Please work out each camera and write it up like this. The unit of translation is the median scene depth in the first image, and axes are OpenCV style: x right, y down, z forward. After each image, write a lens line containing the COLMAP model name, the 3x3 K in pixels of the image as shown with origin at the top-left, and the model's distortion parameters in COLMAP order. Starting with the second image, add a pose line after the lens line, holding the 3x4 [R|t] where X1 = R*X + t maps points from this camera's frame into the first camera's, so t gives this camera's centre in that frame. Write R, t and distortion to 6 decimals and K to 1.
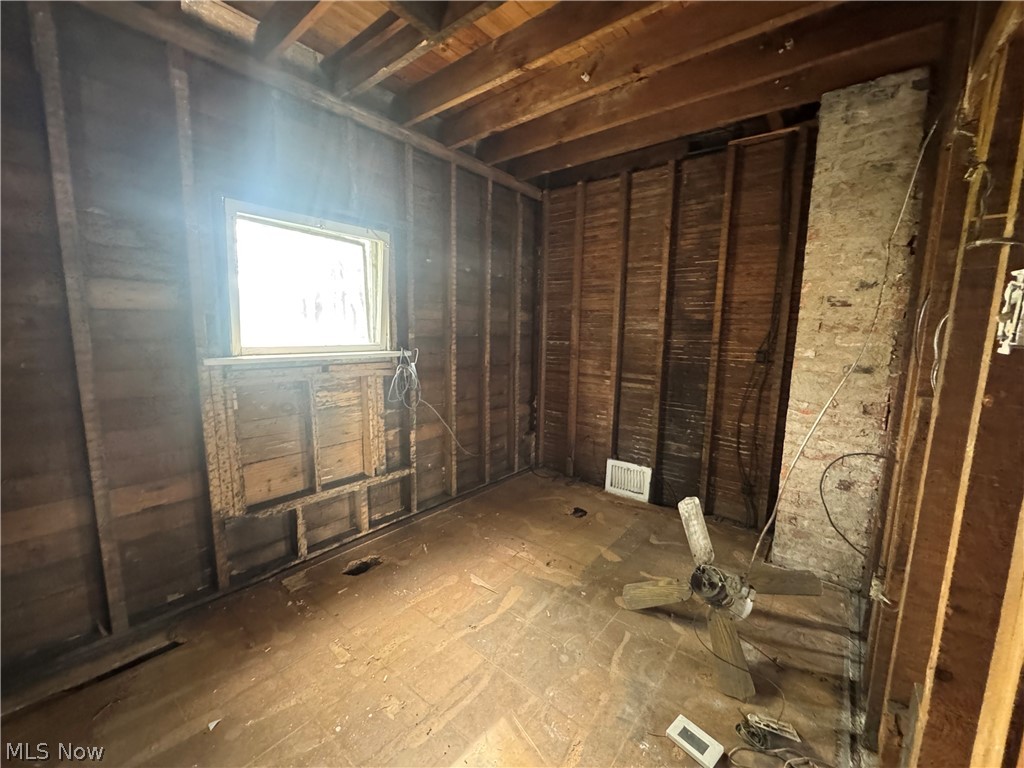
lens RADIAL K [[412.4, 0, 512.6], [0, 412.4, 386.5], [0, 0, 1]] dist [-0.002149, -0.000106]
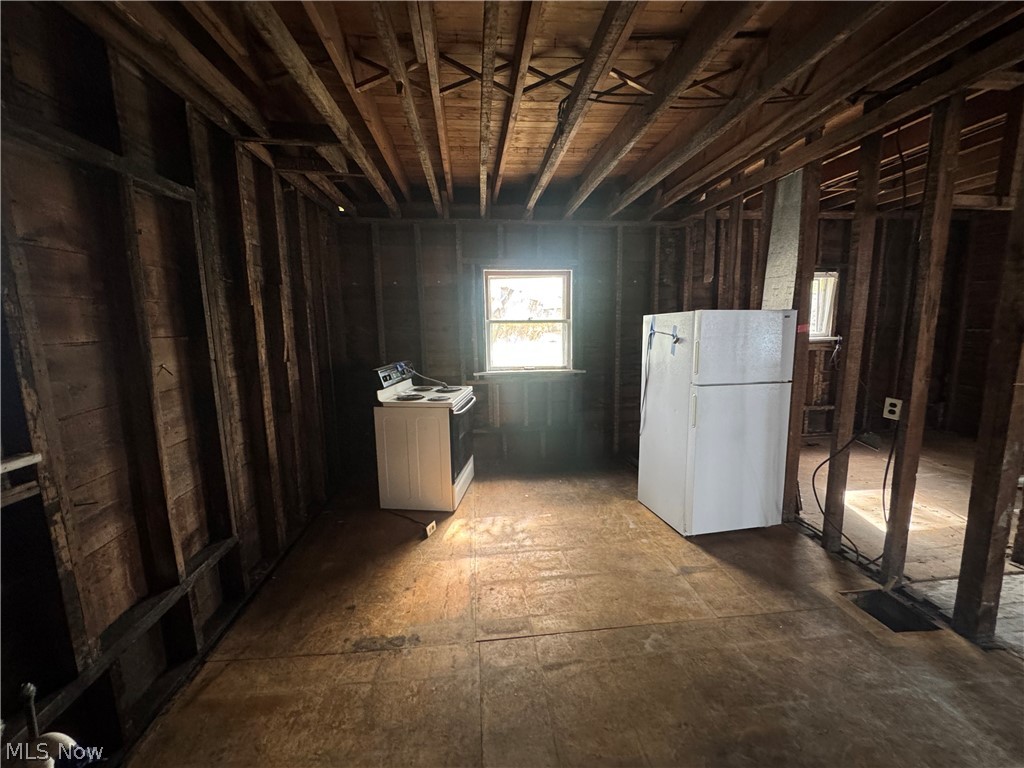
lens RADIAL K [[412.4, 0, 512.1], [0, 412.4, 383.5], [0, 0, 1]] dist [-0.002149, -0.000106]
pose [[0.708712, 0.072045, -0.701810, -0.005058], [-0.063426, 0.997250, 0.038324, 0.129202], [0.702641, 0.017353, 0.711333, -1.187900]]
